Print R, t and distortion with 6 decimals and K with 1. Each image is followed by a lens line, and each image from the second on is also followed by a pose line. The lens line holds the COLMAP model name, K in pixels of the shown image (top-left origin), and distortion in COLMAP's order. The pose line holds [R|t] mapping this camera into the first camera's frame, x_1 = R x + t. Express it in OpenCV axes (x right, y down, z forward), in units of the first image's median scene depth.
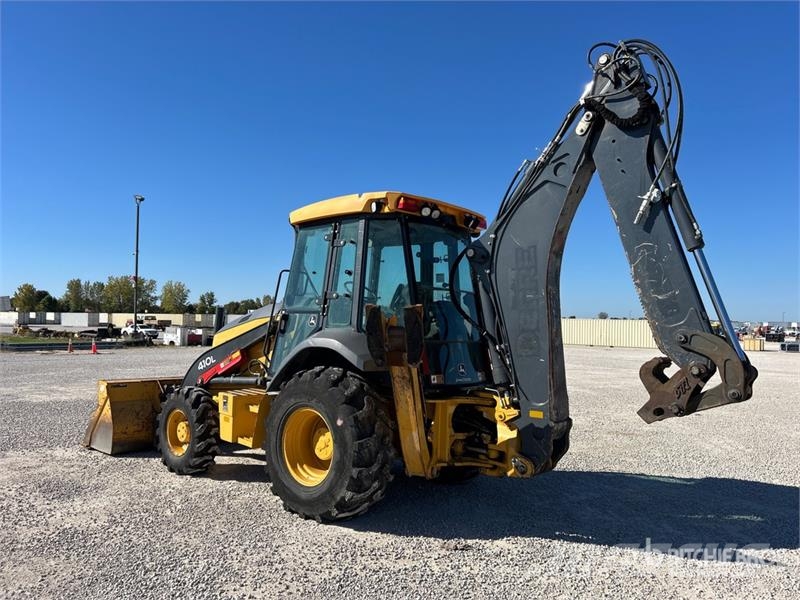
lens RADIAL K [[617.5, 0, 391.7], [0, 617.5, 300.0], [0, 0, 1]] dist [0.120668, -0.204390]
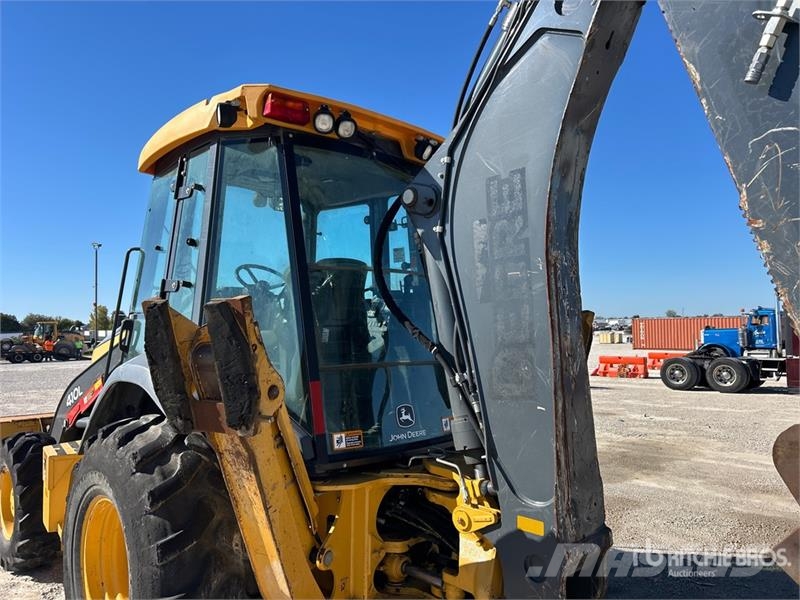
lens RADIAL K [[603.8, 0, 395.5], [0, 603.8, 294.7], [0, 0, 1]] dist [0.056192, -0.061716]
pose [[0.995282, -0.027258, -0.093116, 0.170880], [0.026945, 0.999626, -0.004618, 0.009739], [0.093207, 0.002087, 0.995645, 0.514535]]
